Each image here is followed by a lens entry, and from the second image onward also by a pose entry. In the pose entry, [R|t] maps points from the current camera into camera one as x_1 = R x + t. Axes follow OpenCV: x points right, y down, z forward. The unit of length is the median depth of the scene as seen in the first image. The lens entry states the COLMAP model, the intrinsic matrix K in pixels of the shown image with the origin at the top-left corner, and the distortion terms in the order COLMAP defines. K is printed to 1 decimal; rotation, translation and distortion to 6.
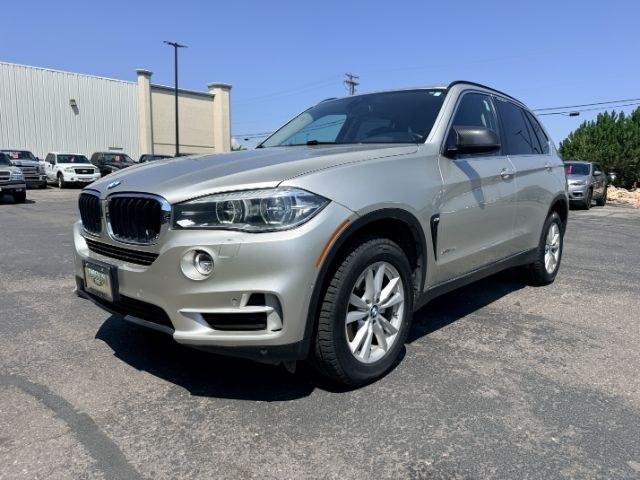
lens RADIAL K [[458.4, 0, 318.0], [0, 458.4, 243.9], [0, 0, 1]] dist [0.027379, -0.035831]
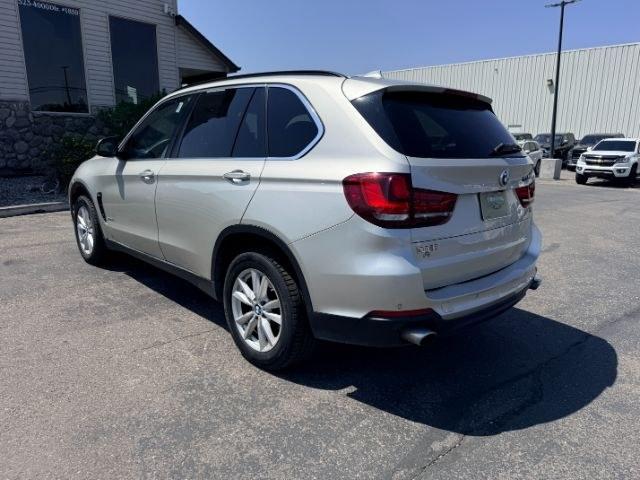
lens RADIAL K [[458.4, 0, 318.2], [0, 458.4, 235.6], [0, 0, 1]] dist [0.027379, -0.035831]
pose [[-0.068651, 0.194393, -0.978519, 1.853603], [-0.174064, 0.963454, 0.203612, -0.388217], [0.982339, 0.184302, -0.032305, 1.841817]]
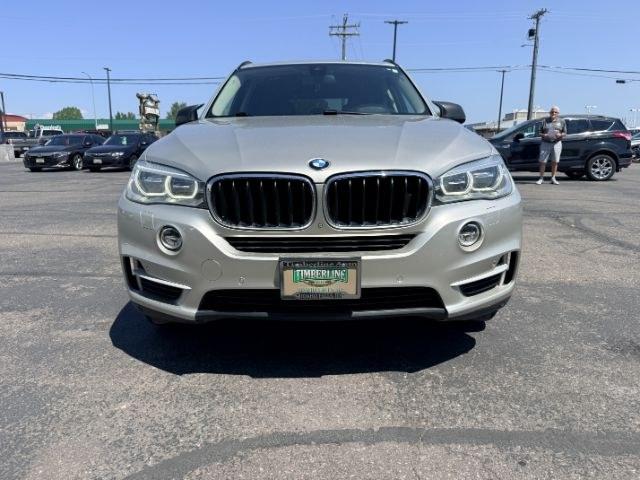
lens RADIAL K [[458.4, 0, 318.0], [0, 458.4, 234.8], [0, 0, 1]] dist [0.027379, -0.035831]
pose [[0.732364, -0.146673, 0.664929, -0.854763], [0.114640, 0.989145, 0.091924, -0.066205], [-0.671194, 0.008906, 0.741228, 0.329464]]
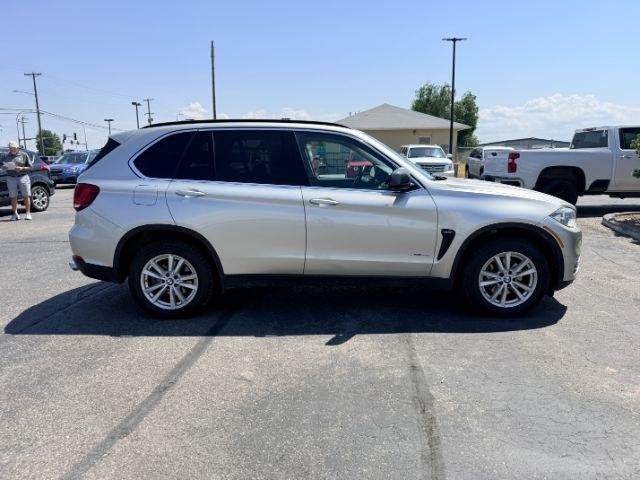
lens RADIAL K [[458.4, 0, 316.6], [0, 458.4, 238.0], [0, 0, 1]] dist [0.027379, -0.035831]
pose [[-0.660013, -0.136523, 0.738745, -1.120458], [0.117343, 0.952545, 0.280871, -0.585152], [-0.742034, 0.272065, -0.612672, 2.721985]]
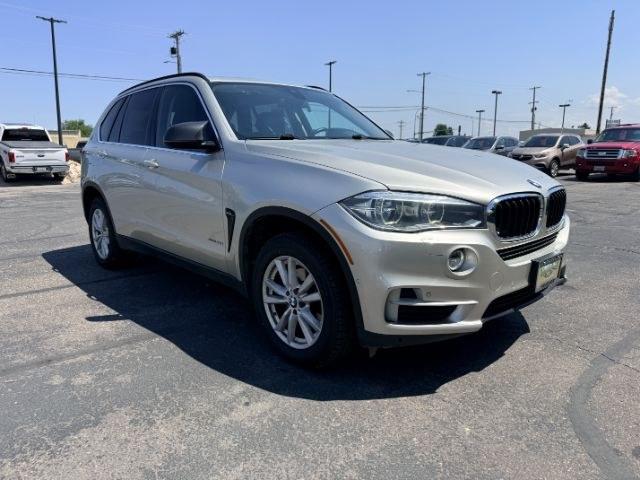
lens RADIAL K [[458.4, 0, 316.4], [0, 458.4, 237.4], [0, 0, 1]] dist [0.027379, -0.035831]
pose [[0.076216, -0.194676, 0.977902, -1.309892], [0.160789, 0.970319, 0.180635, -0.235029], [-0.984042, 0.143468, 0.105256, 1.181106]]
